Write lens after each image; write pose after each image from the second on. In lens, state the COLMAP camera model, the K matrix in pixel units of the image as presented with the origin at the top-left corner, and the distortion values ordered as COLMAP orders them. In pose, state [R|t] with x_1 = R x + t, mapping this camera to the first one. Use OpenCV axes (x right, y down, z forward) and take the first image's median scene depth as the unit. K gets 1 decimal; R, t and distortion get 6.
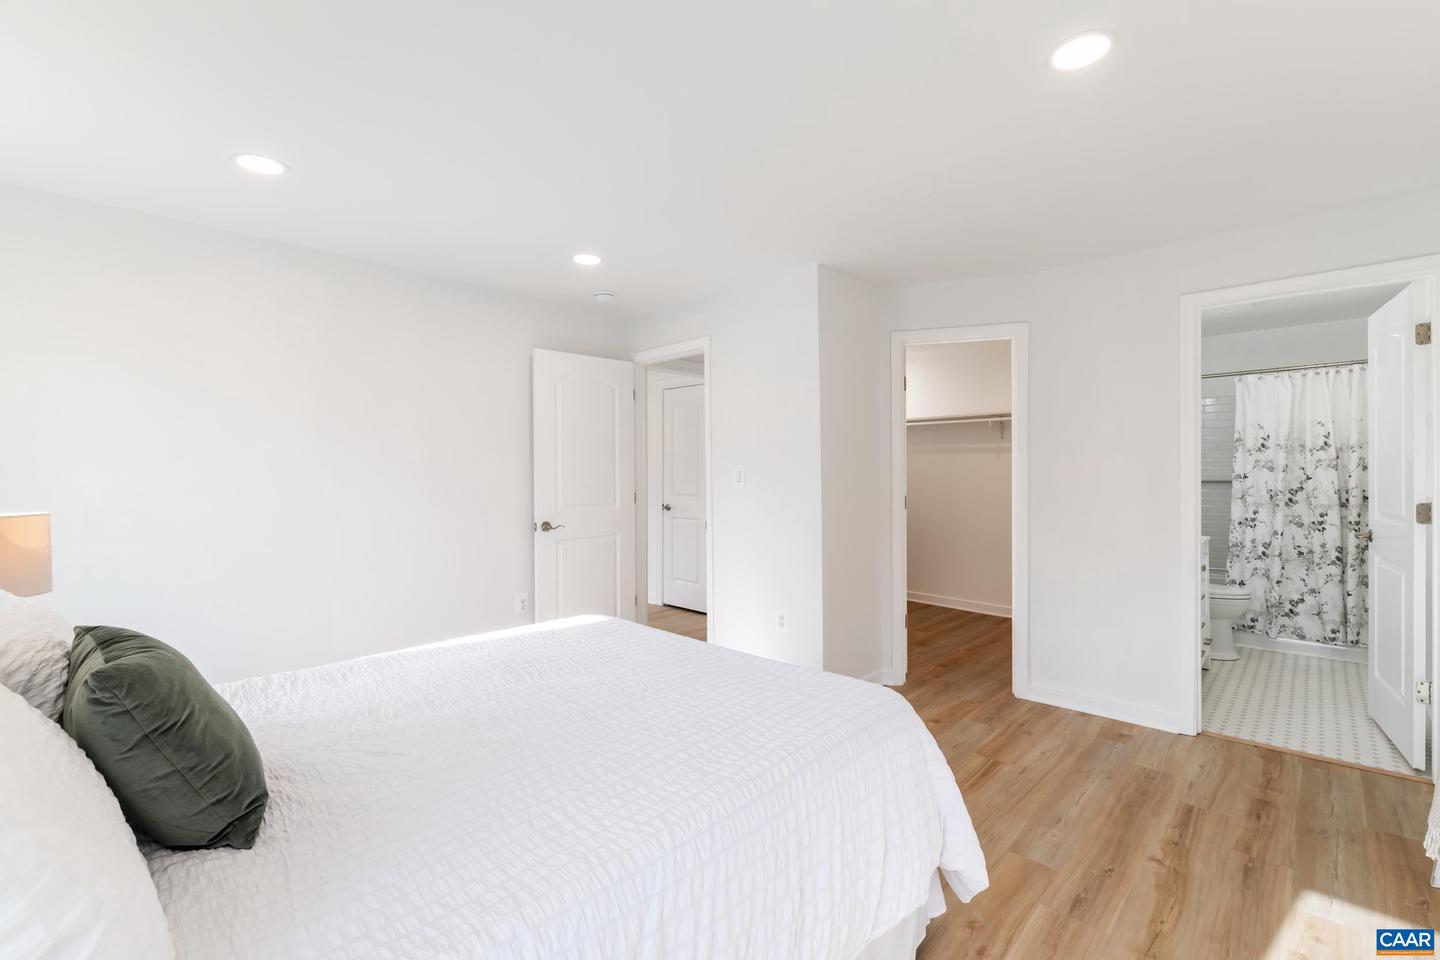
lens RADIAL K [[624.1, 0, 707.9], [0, 624.1, 478.3], [0, 0, 1]] dist [0.009599, -0.006508]
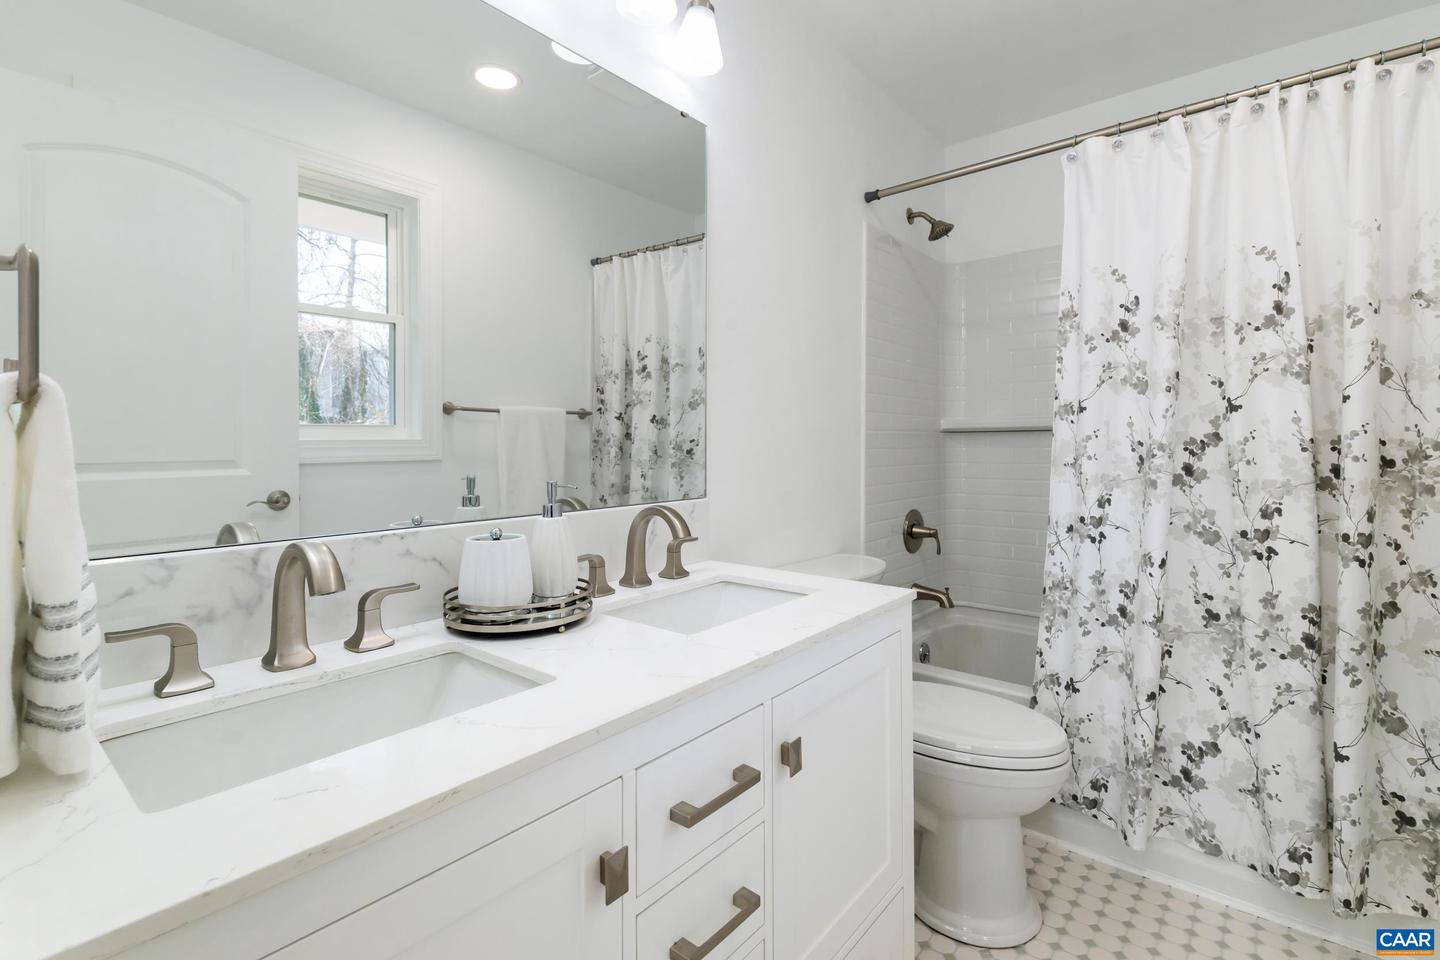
lens RADIAL K [[624.1, 0, 751.8], [0, 624.1, 453.4], [0, 0, 1]] dist [0.009599, -0.006508]
pose [[0.997803, 0.002327, 0.066209, 0.659110], [-0.002792, 0.999972, 0.006925, 0.023746], [-0.066191, -0.007094, 0.997782, 0.658692]]
